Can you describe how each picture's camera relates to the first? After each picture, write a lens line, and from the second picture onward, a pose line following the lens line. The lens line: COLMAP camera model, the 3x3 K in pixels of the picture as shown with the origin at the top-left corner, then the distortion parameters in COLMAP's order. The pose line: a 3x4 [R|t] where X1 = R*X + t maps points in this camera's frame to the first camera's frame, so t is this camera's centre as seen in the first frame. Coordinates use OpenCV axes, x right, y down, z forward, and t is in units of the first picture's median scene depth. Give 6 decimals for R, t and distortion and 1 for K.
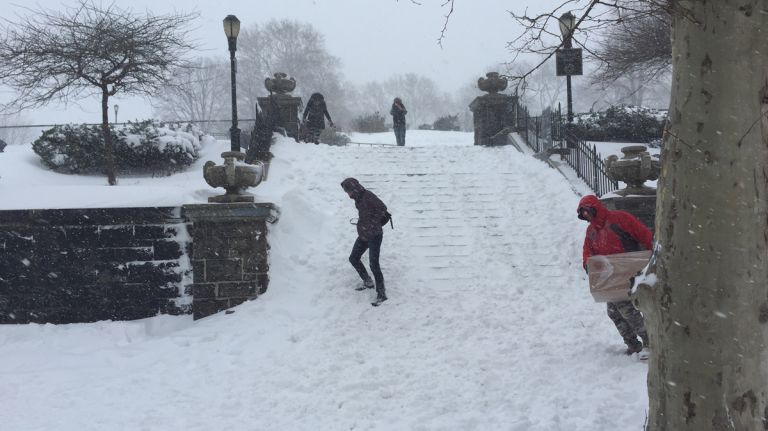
lens RADIAL K [[630.7, 0, 384.0], [0, 630.7, 215.5], [0, 0, 1]] dist [-0.003927, -0.002066]
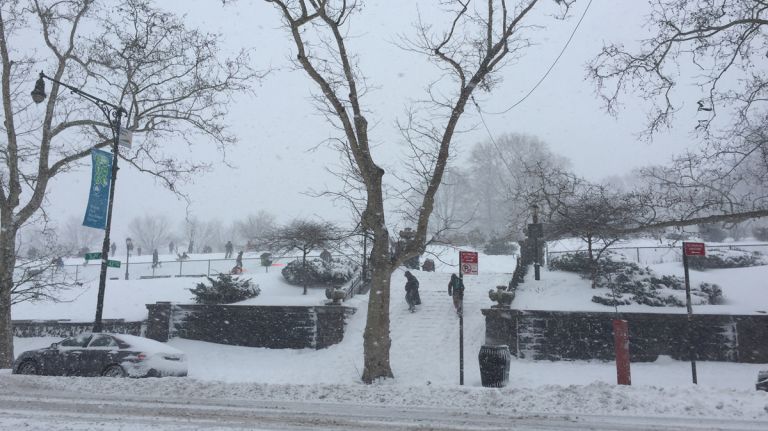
lens RADIAL K [[630.7, 0, 384.0], [0, 630.7, 215.5], [0, 0, 1]] dist [-0.003927, -0.002066]
pose [[0.912837, -0.020509, -0.407809, 1.008295], [-0.034249, 0.991373, -0.126519, -0.066364], [0.406885, 0.129458, 0.904259, -1.289022]]
